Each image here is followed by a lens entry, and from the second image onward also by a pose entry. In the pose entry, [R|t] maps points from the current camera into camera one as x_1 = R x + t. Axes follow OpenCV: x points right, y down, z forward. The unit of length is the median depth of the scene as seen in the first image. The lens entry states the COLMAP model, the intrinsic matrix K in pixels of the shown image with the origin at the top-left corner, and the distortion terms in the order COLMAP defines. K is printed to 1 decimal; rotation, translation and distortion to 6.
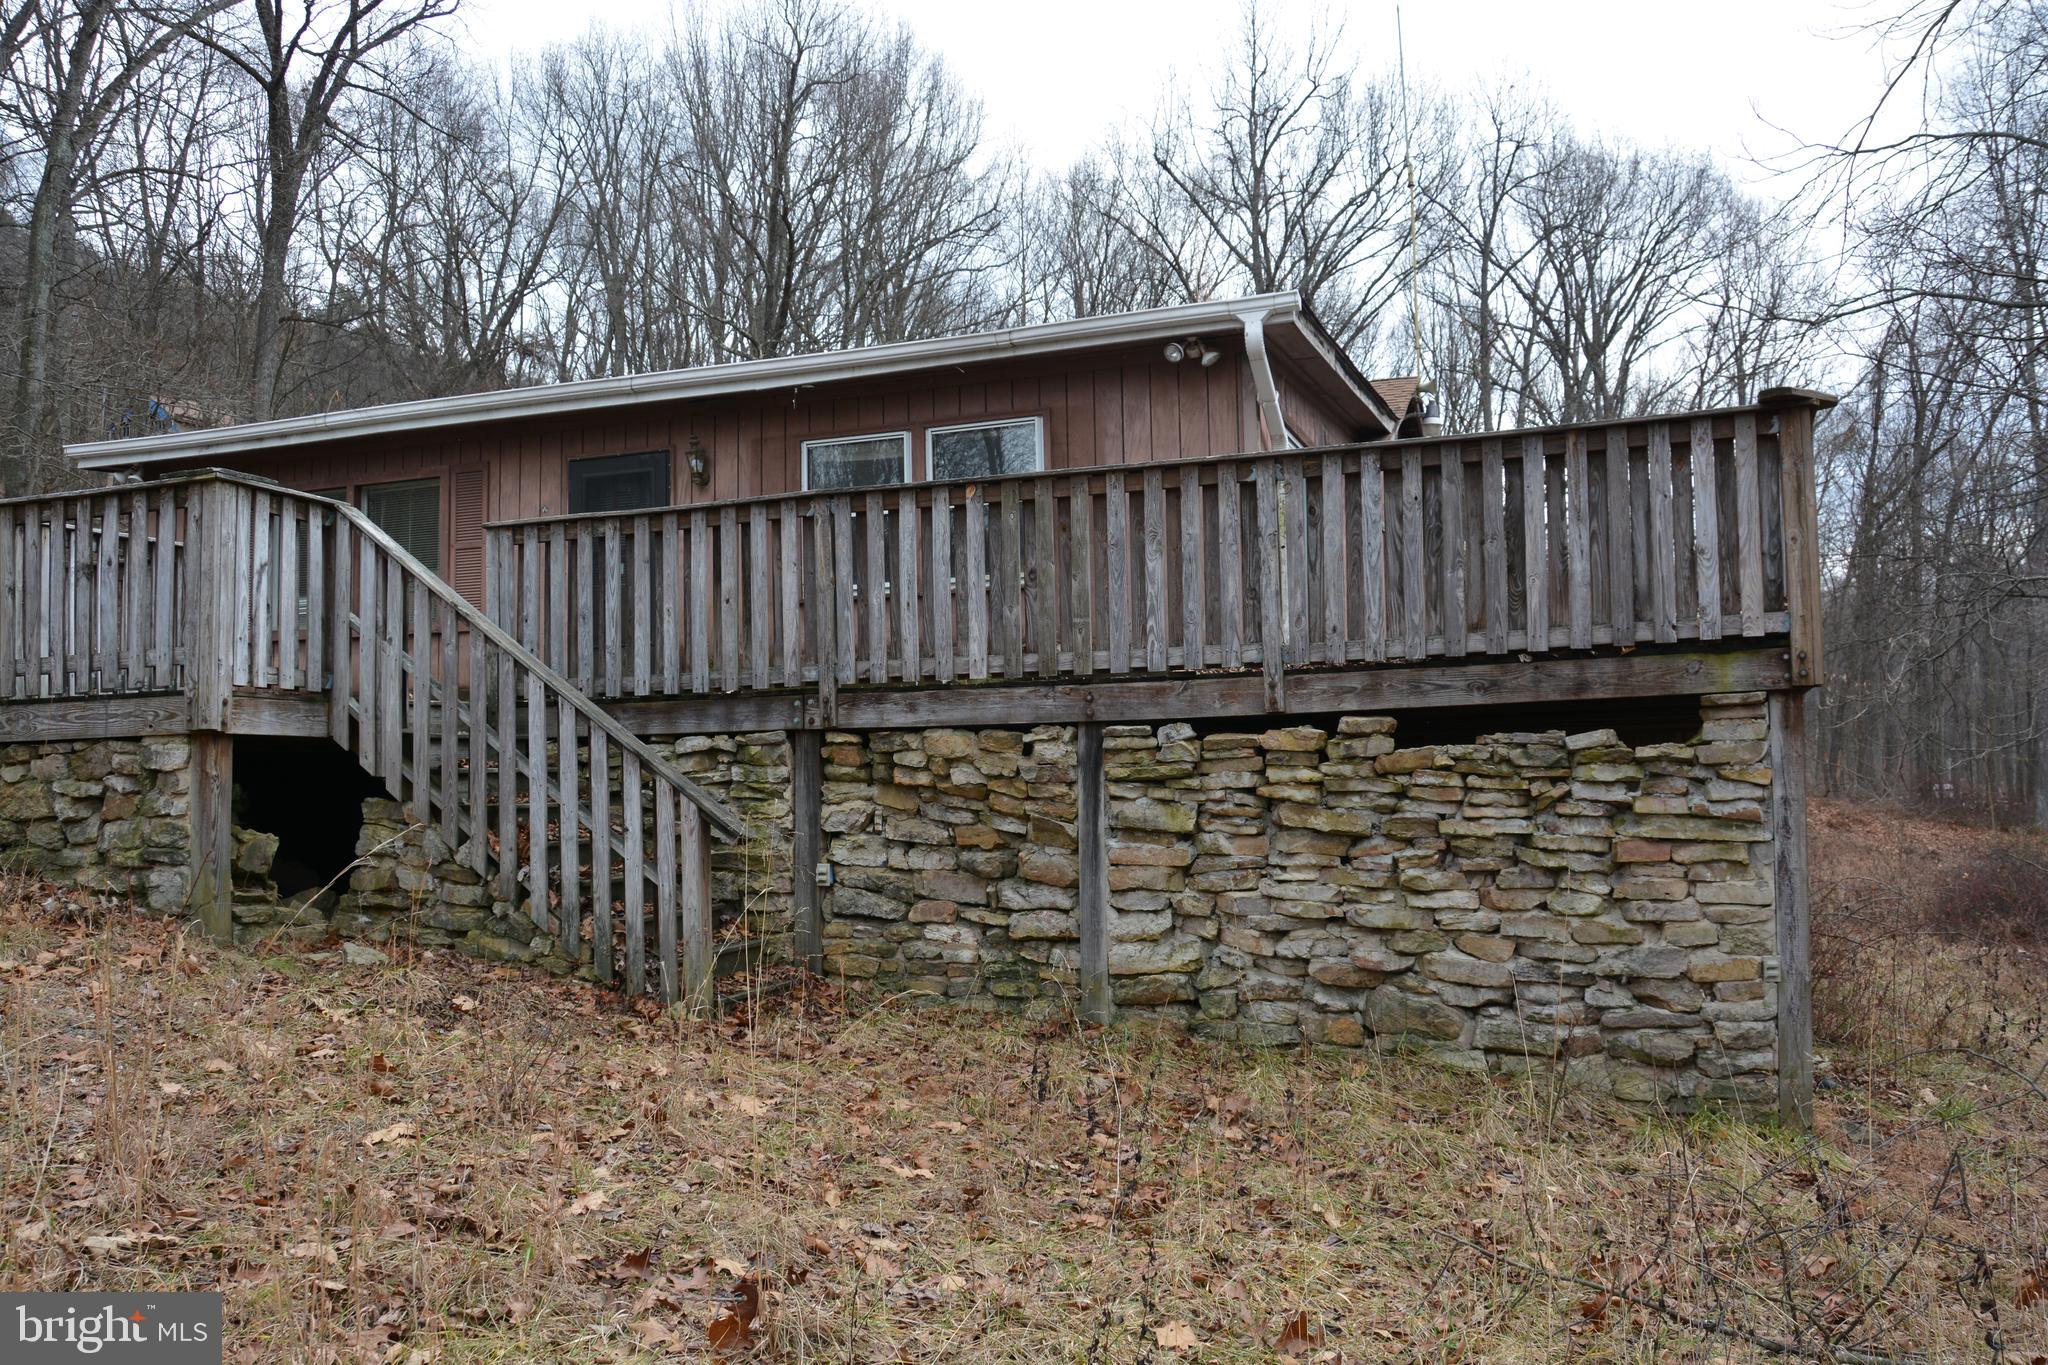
lens RADIAL K [[1640.4, 0, 1024.0], [0, 1640.4, 682.5], [0, 0, 1]] dist [-0.155891, 0.110815]
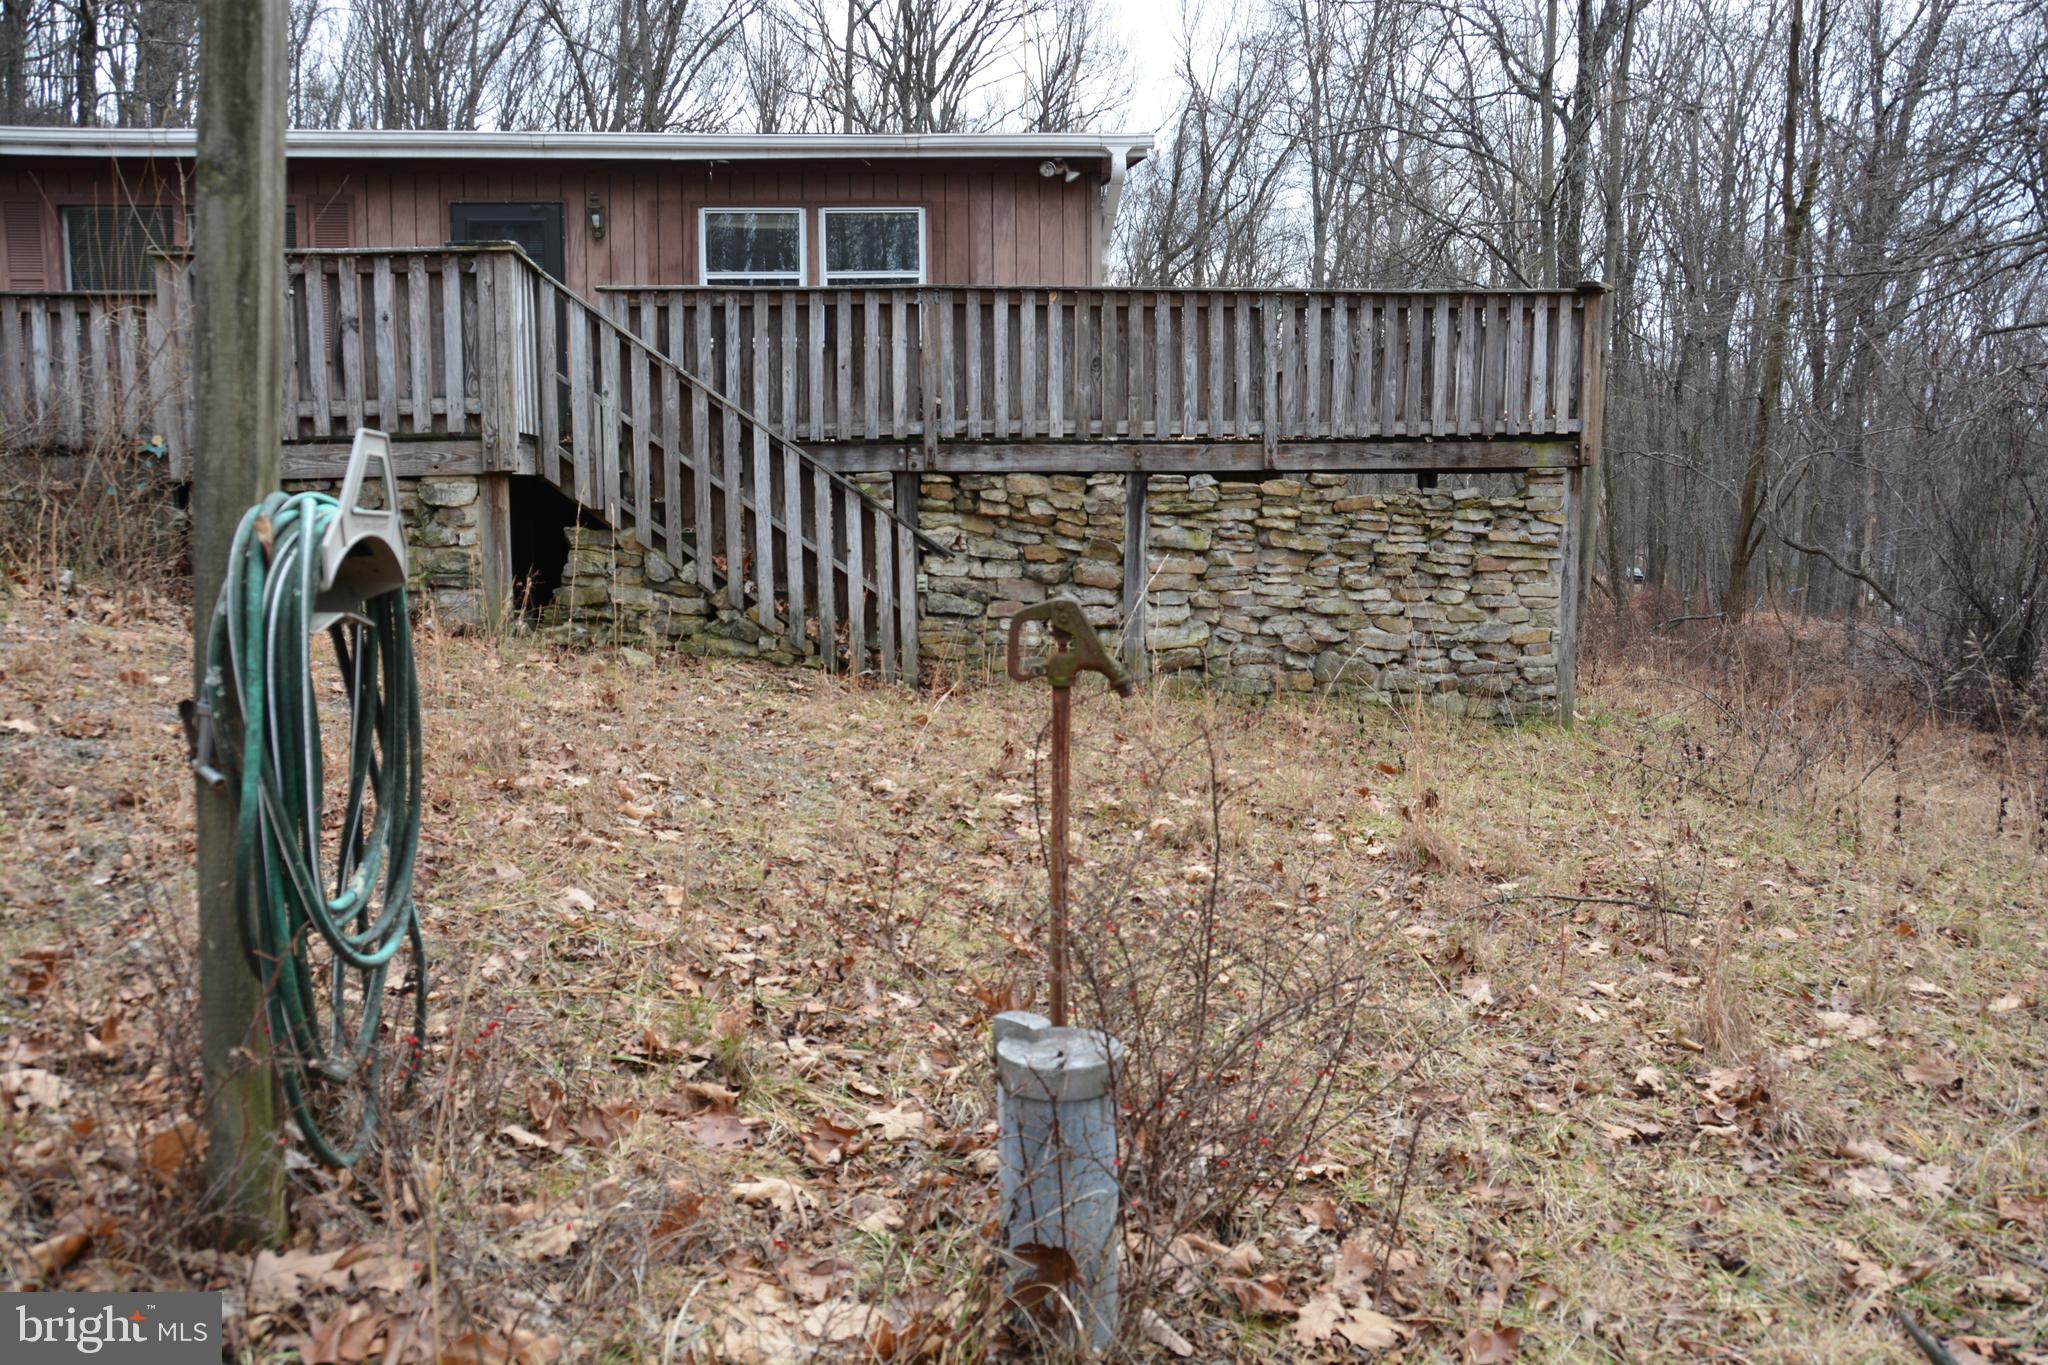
lens RADIAL K [[1640.4, 0, 1024.0], [0, 1640.4, 682.5], [0, 0, 1]] dist [-0.155891, 0.110815]
pose [[0.897636, -0.039365, 0.438975, -0.687806], [-0.037721, 0.985487, 0.165506, -0.026485], [-0.439119, -0.165123, 0.883124, -0.227102]]
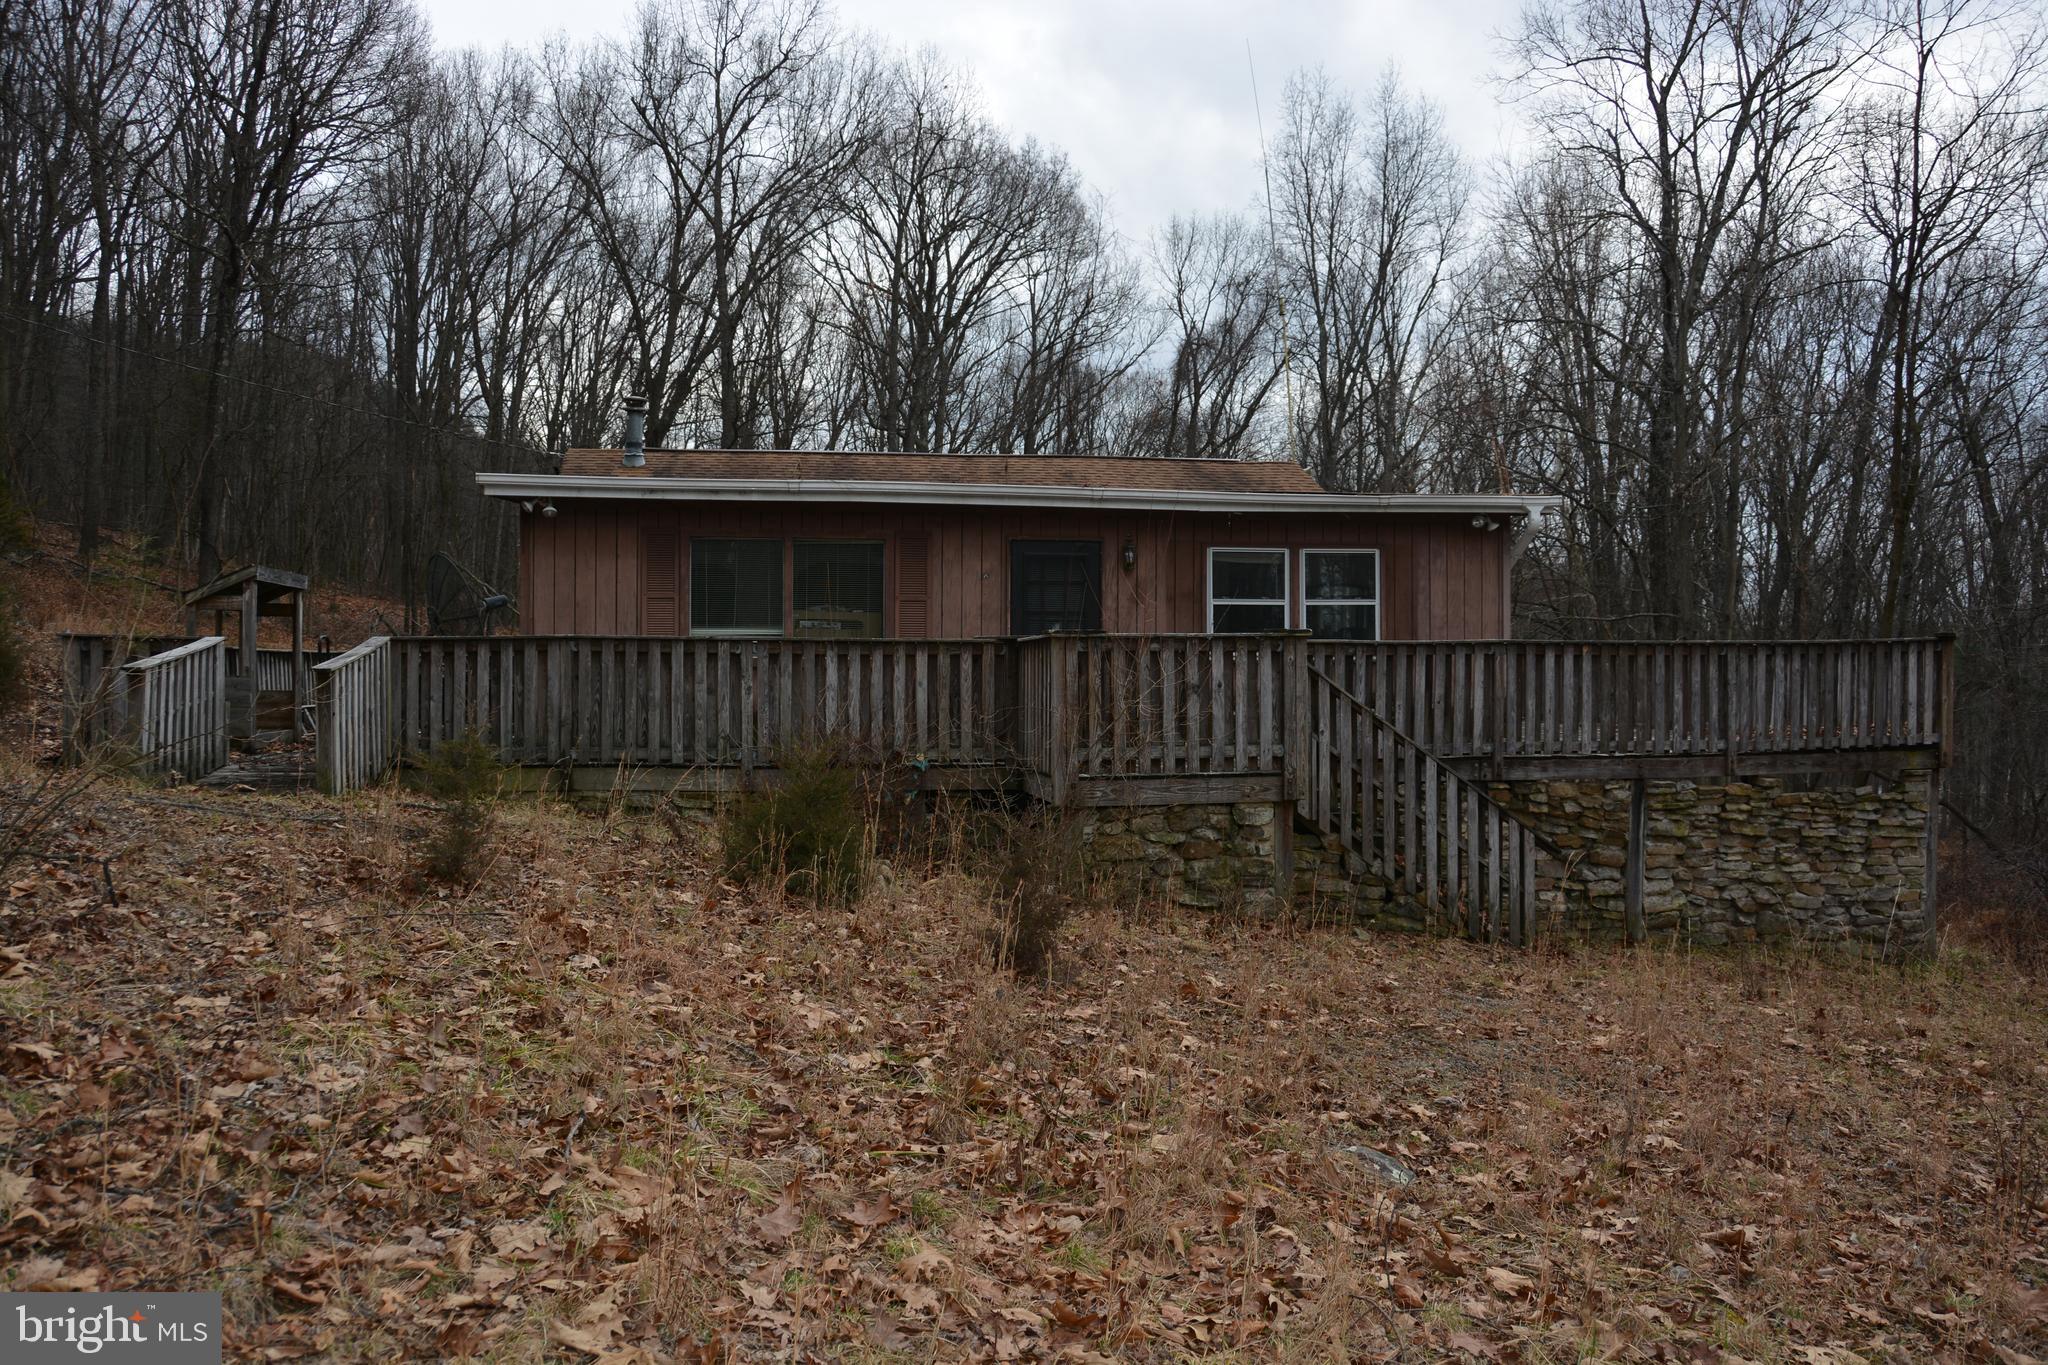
lens RADIAL K [[1640.4, 0, 1024.0], [0, 1640.4, 682.5], [0, 0, 1]] dist [-0.155891, 0.110815]
pose [[0.871334, 0.014514, 0.490475, -1.503384], [-0.044660, 0.997760, 0.049813, -0.148067], [-0.488653, -0.065308, 0.870030, -0.238814]]
